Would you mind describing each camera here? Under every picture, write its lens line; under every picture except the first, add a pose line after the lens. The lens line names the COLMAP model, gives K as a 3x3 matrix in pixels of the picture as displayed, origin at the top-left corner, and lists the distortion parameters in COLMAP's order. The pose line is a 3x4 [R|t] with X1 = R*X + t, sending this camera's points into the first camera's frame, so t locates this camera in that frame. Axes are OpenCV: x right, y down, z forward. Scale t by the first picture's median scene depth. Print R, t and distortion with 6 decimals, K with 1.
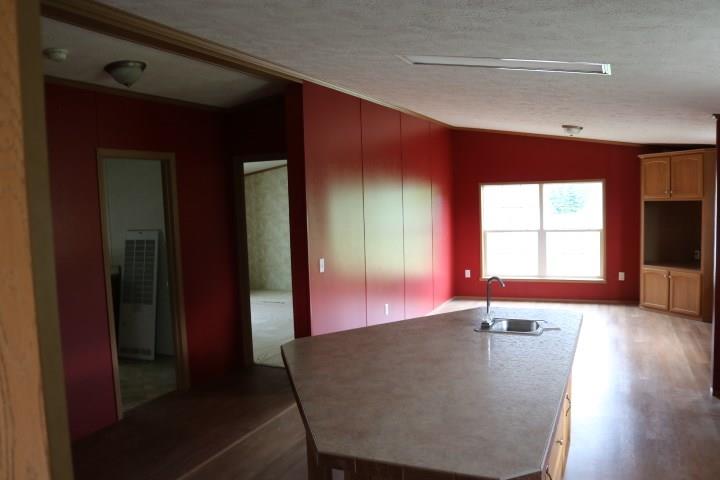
lens RADIAL K [[588.6, 0, 359.7], [0, 588.6, 240.1], [0, 0, 1]] dist [-0.102711, -0.003765]
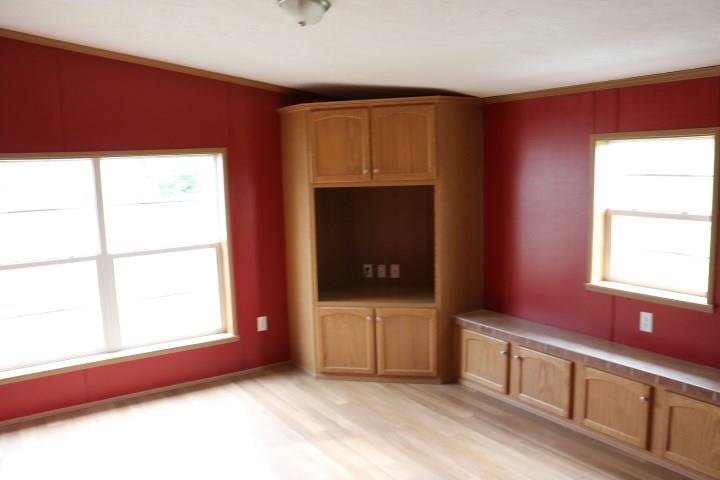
lens RADIAL K [[588.6, 0, 360.3], [0, 588.6, 240.9], [0, 0, 1]] dist [-0.102711, -0.003765]
pose [[0.557984, -0.090557, 0.824896, 0.048826], [0.073342, 0.995520, 0.059677, -0.048535], [-0.826604, 0.027201, 0.562126, 0.652970]]
